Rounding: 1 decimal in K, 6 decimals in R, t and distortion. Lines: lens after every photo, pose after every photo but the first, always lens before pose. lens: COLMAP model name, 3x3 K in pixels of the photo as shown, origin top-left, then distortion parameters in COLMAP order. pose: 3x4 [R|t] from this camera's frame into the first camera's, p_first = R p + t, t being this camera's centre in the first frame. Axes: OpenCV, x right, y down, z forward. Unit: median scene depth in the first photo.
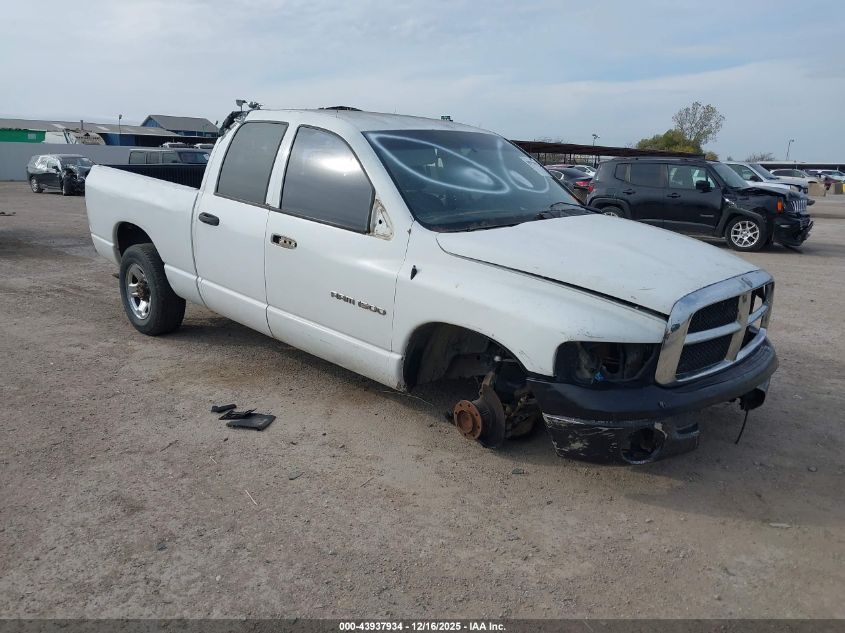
lens RADIAL K [[660.6, 0, 424.4], [0, 660.6, 318.6], [0, 0, 1]] dist [0.056758, -0.069863]
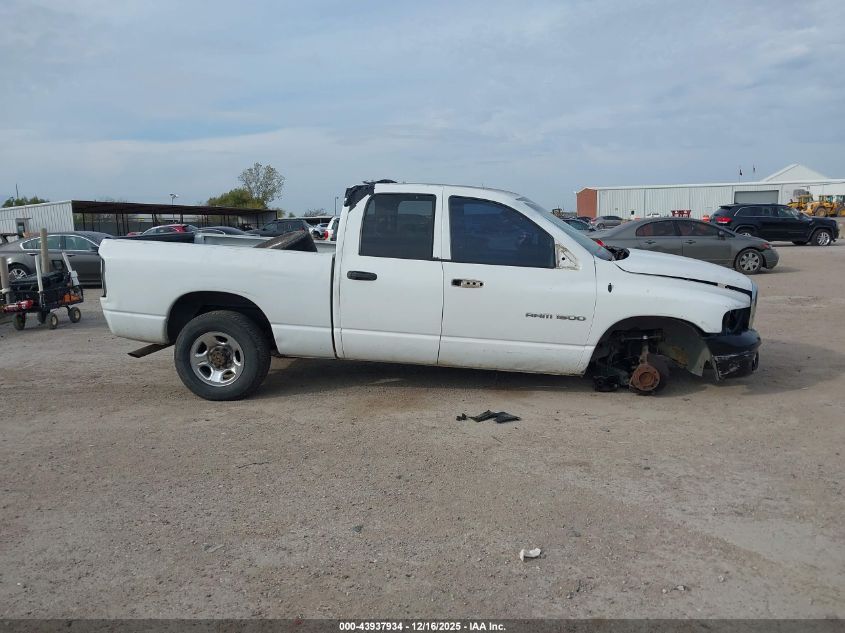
lens RADIAL K [[660.6, 0, 424.4], [0, 660.6, 318.6], [0, 0, 1]] dist [0.056758, -0.069863]
pose [[0.812561, -0.127639, 0.568729, -0.975635], [0.174552, 0.984235, -0.028499, -0.024419], [-0.556125, 0.122430, 0.822031, -0.009527]]
